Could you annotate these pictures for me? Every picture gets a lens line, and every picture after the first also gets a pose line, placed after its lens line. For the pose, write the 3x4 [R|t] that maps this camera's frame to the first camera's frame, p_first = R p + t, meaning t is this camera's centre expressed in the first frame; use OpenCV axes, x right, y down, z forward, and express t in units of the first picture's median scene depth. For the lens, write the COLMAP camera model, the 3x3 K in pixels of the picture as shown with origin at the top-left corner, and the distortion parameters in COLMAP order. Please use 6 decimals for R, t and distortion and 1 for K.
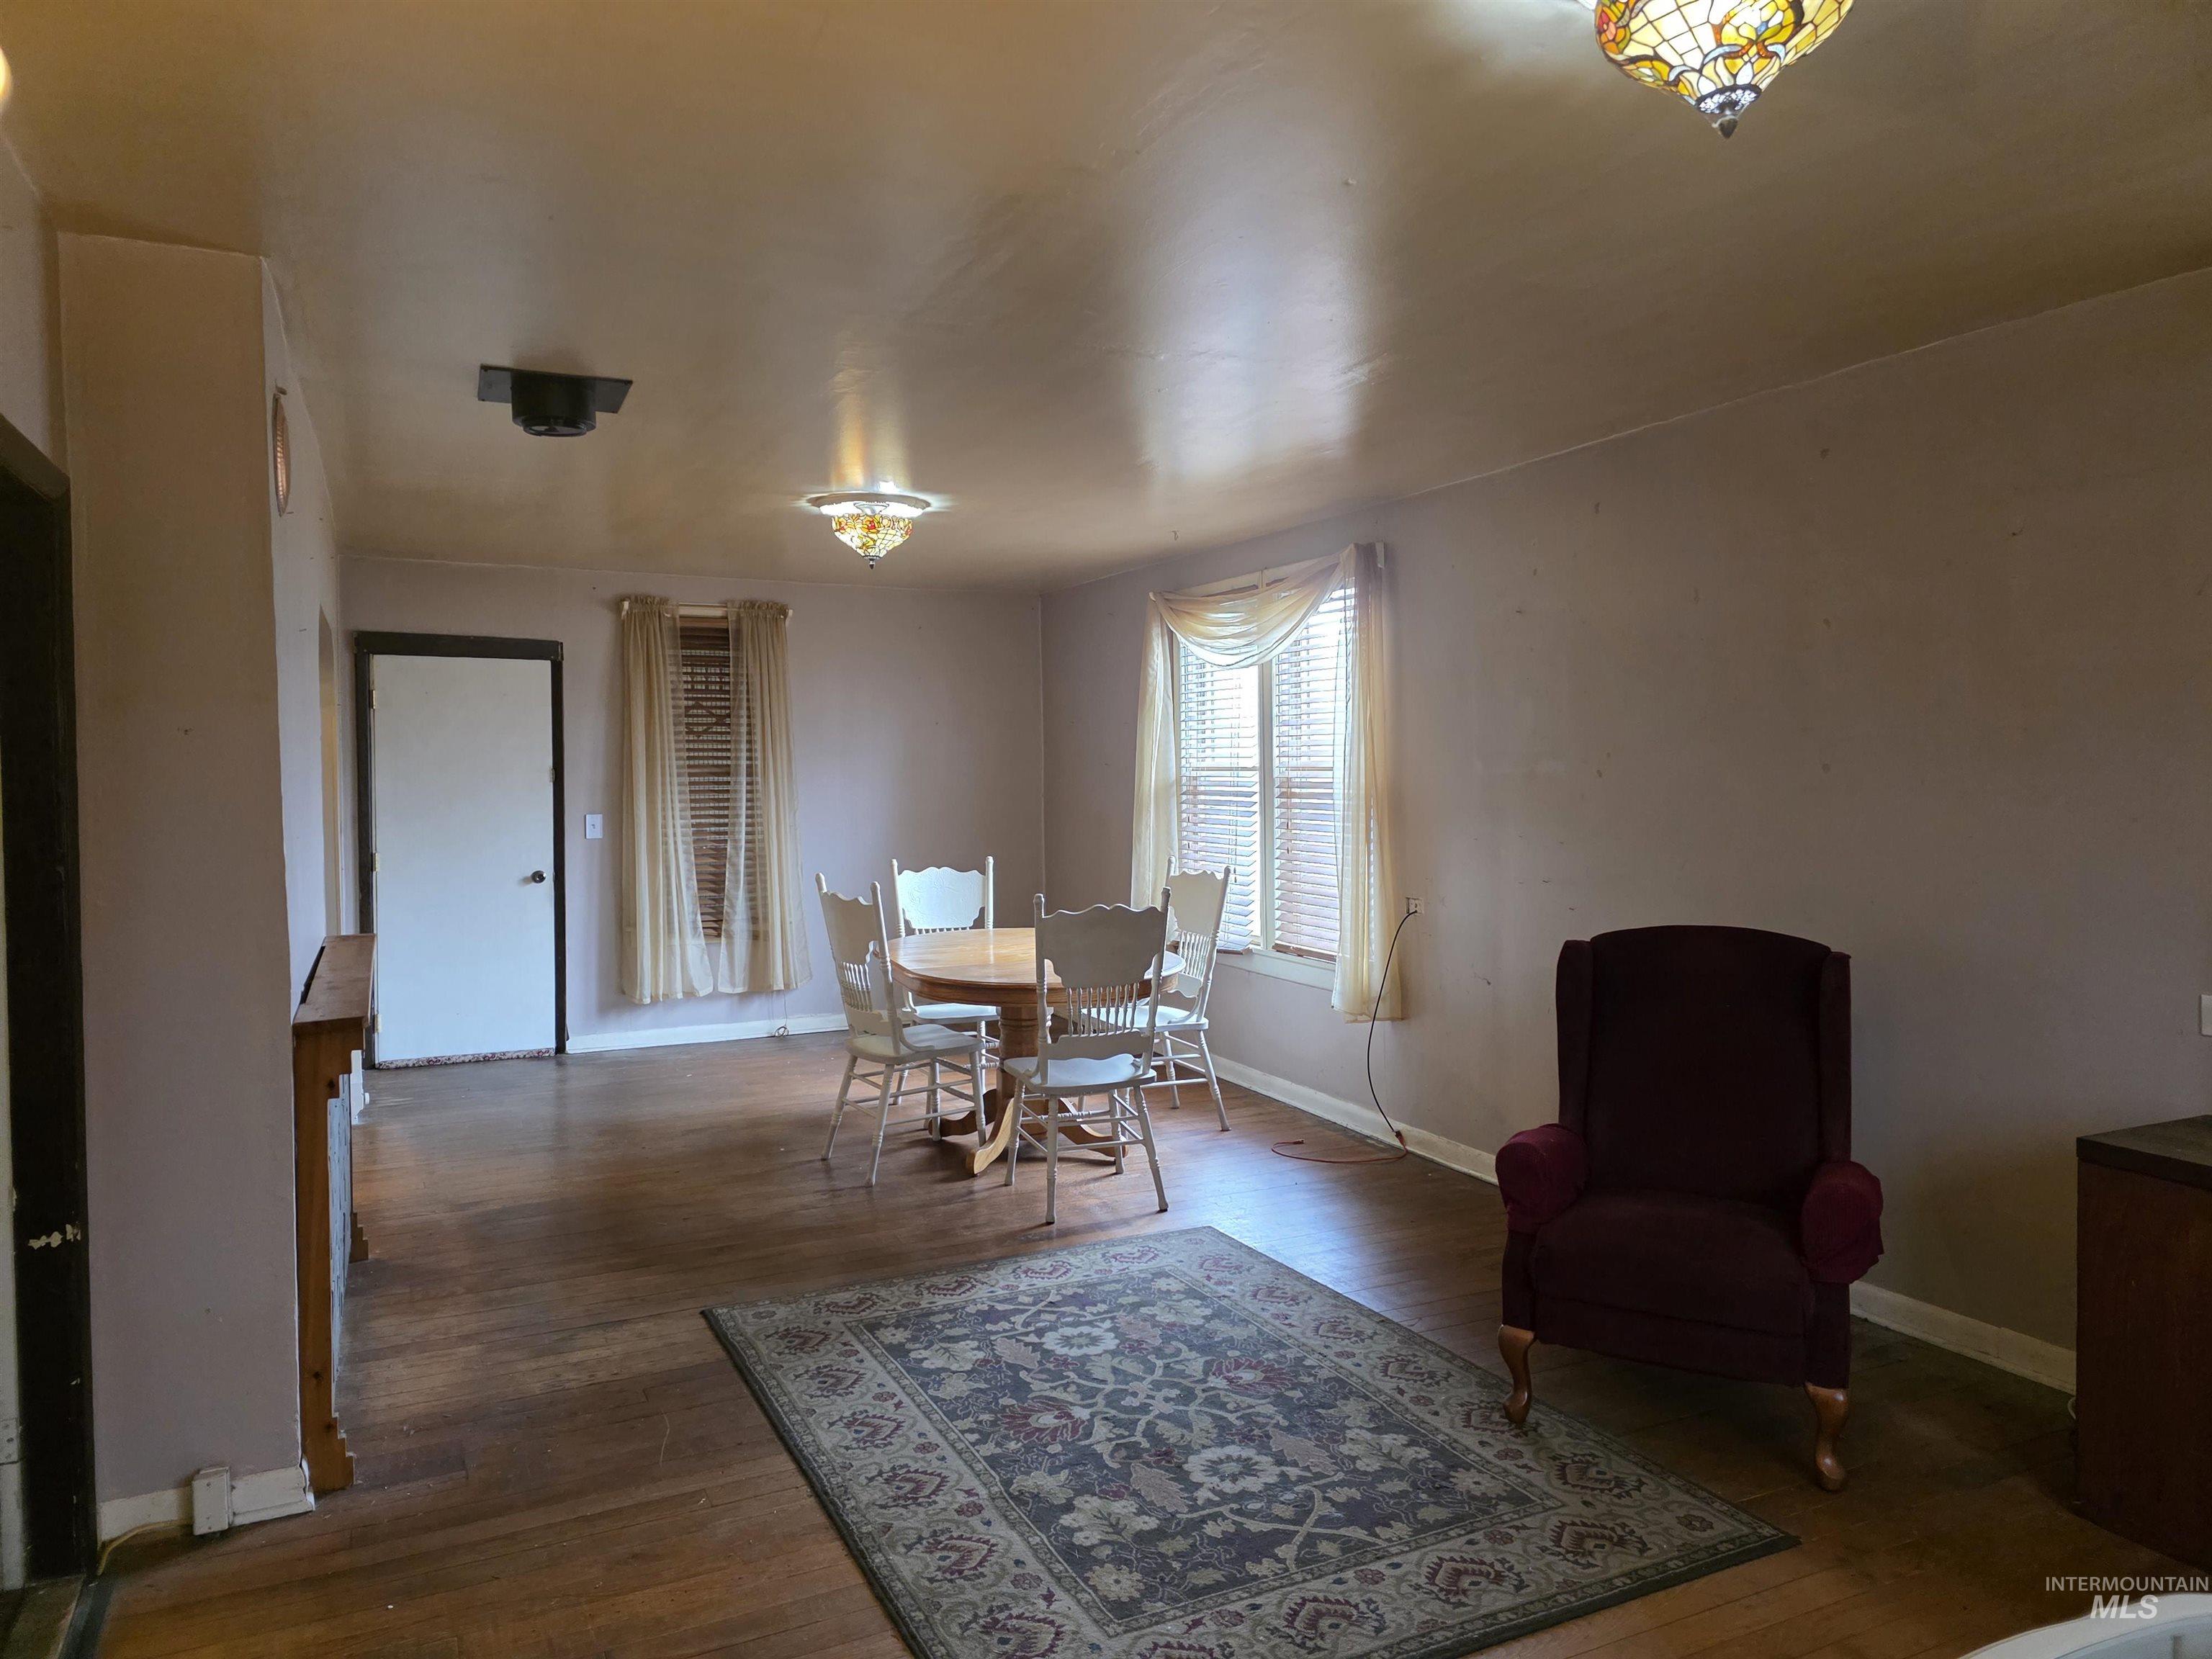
lens RADIAL K [[1448.3, 0, 1094.1], [0, 1448.3, 830.6], [0, 0, 1]] dist [0.040301, -0.002938]
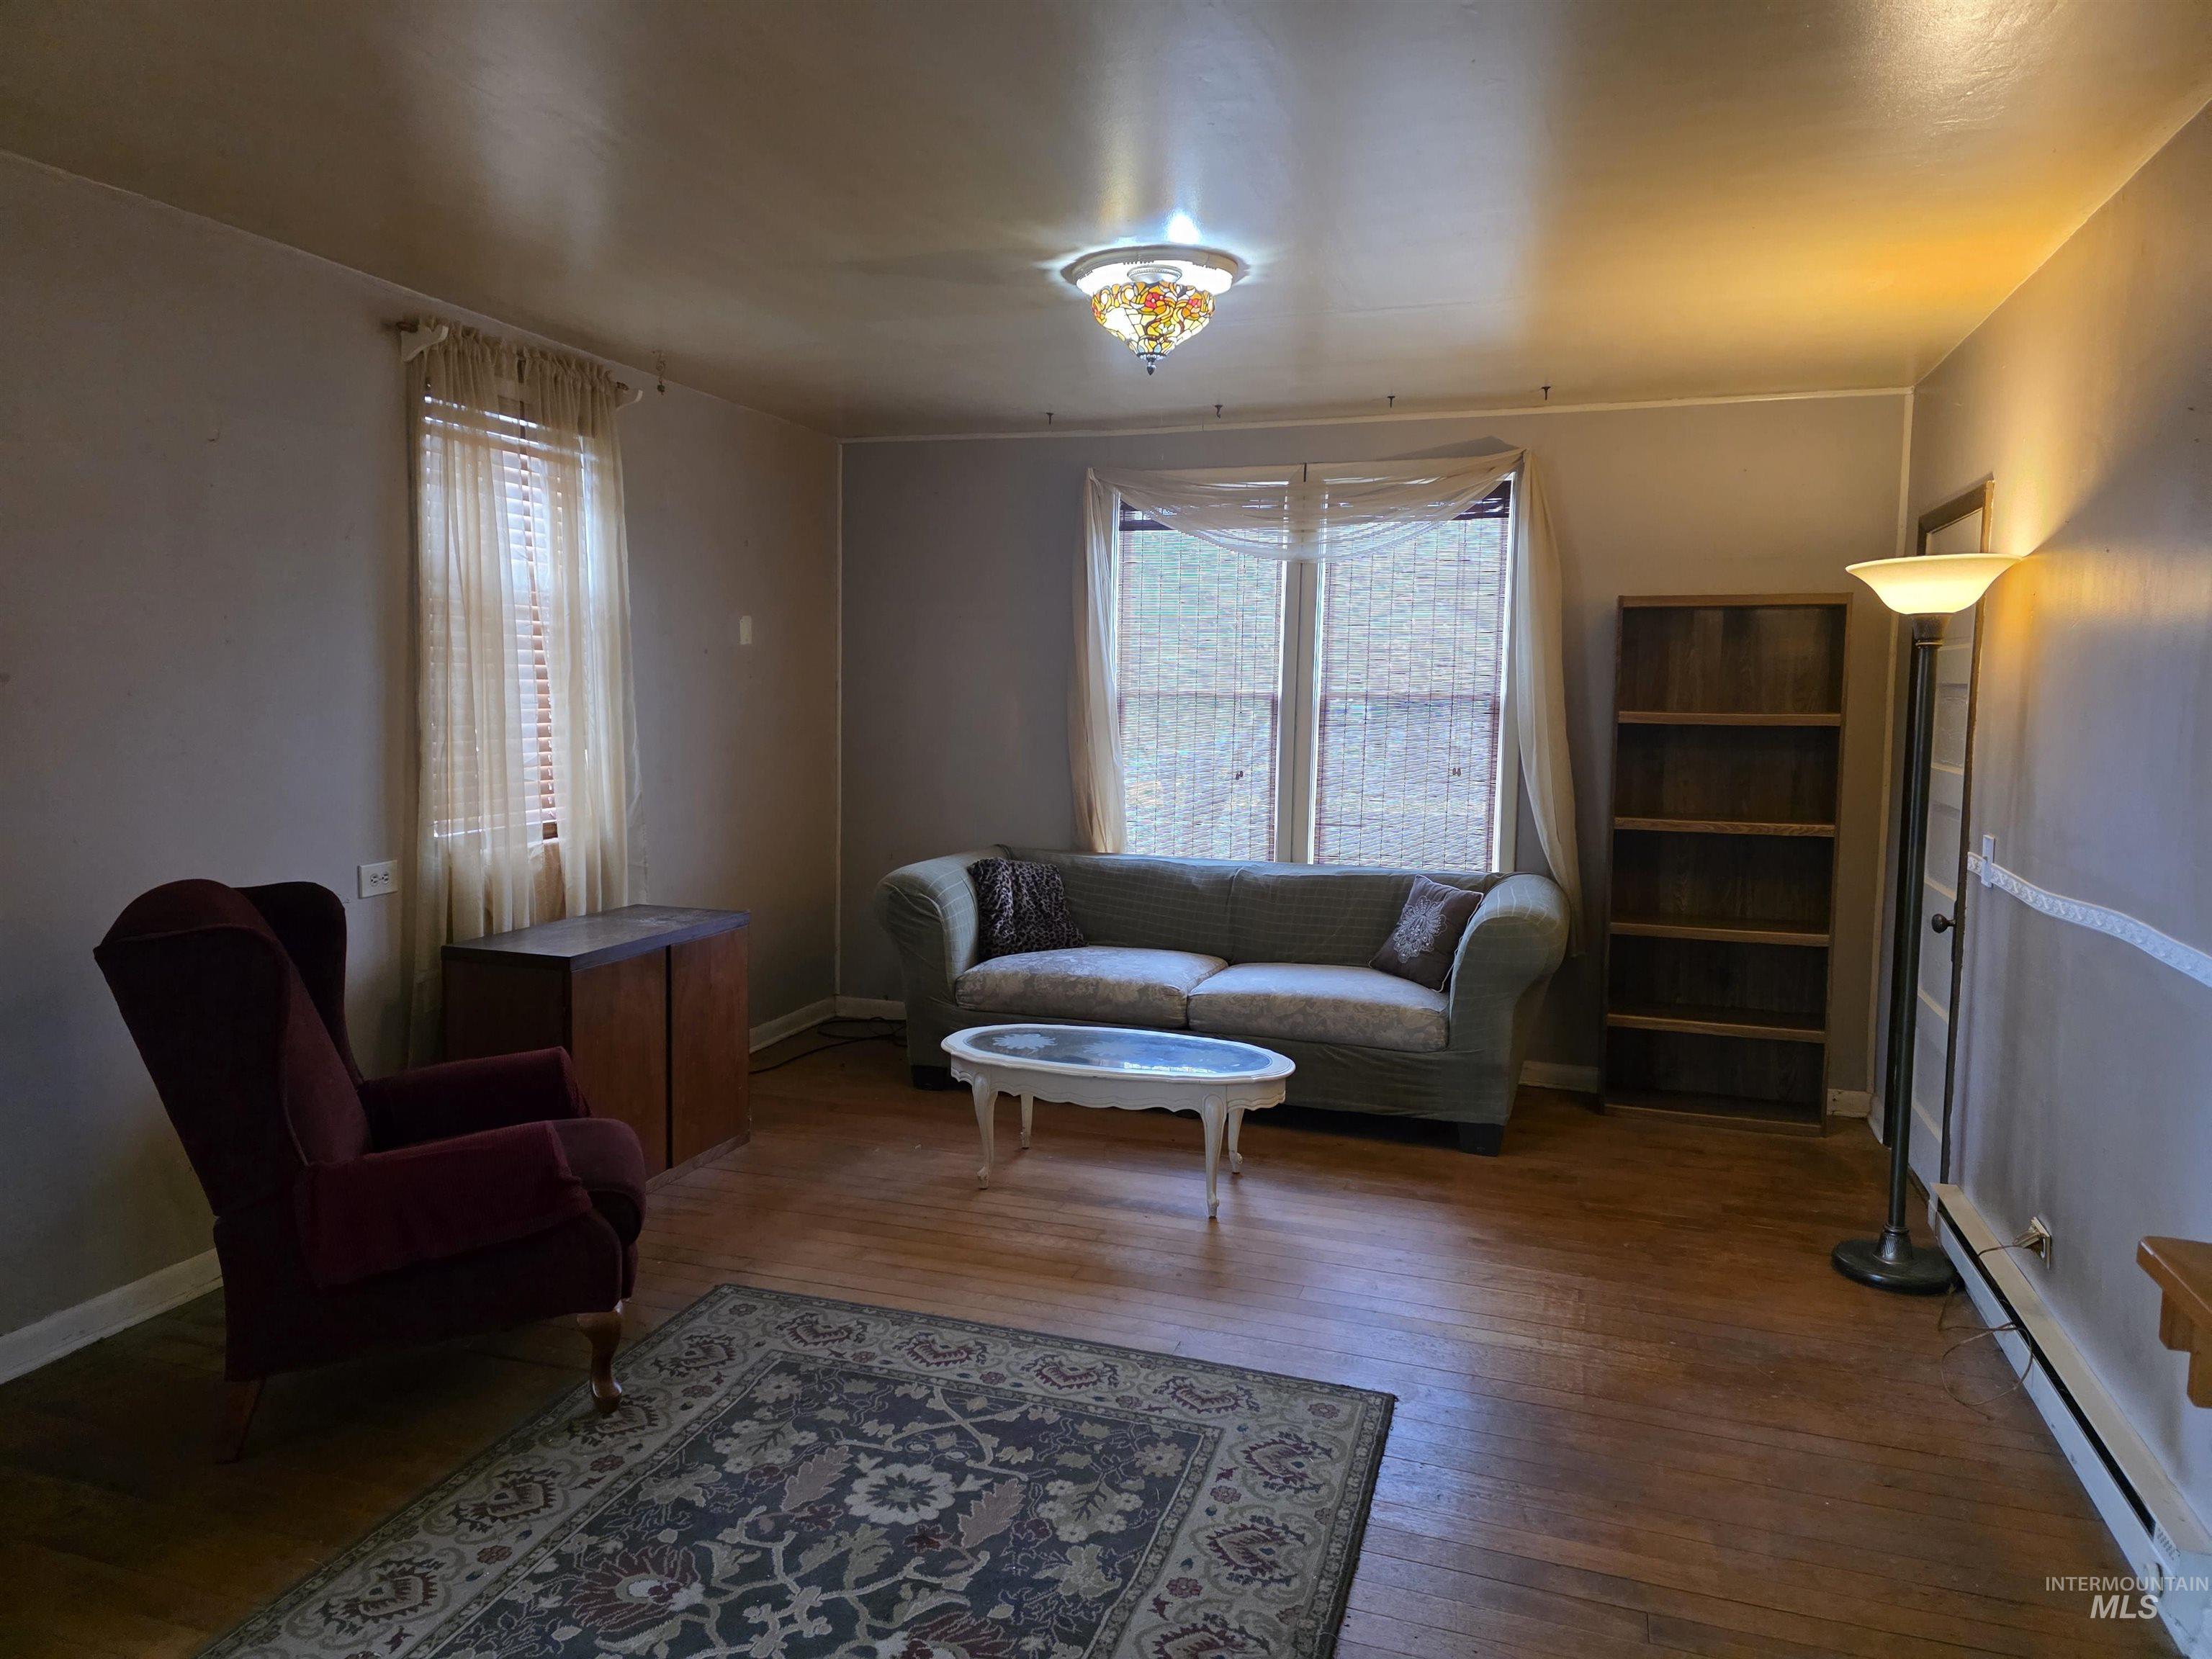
lens RADIAL K [[1448.3, 0, 1094.1], [0, 1448.3, 830.6], [0, 0, 1]] dist [0.040301, -0.002938]
pose [[-0.709258, -0.071557, 0.701308, -0.567062], [0.025080, 0.991644, 0.126546, -0.057496], [-0.704503, 0.107343, -0.701536, 1.495462]]
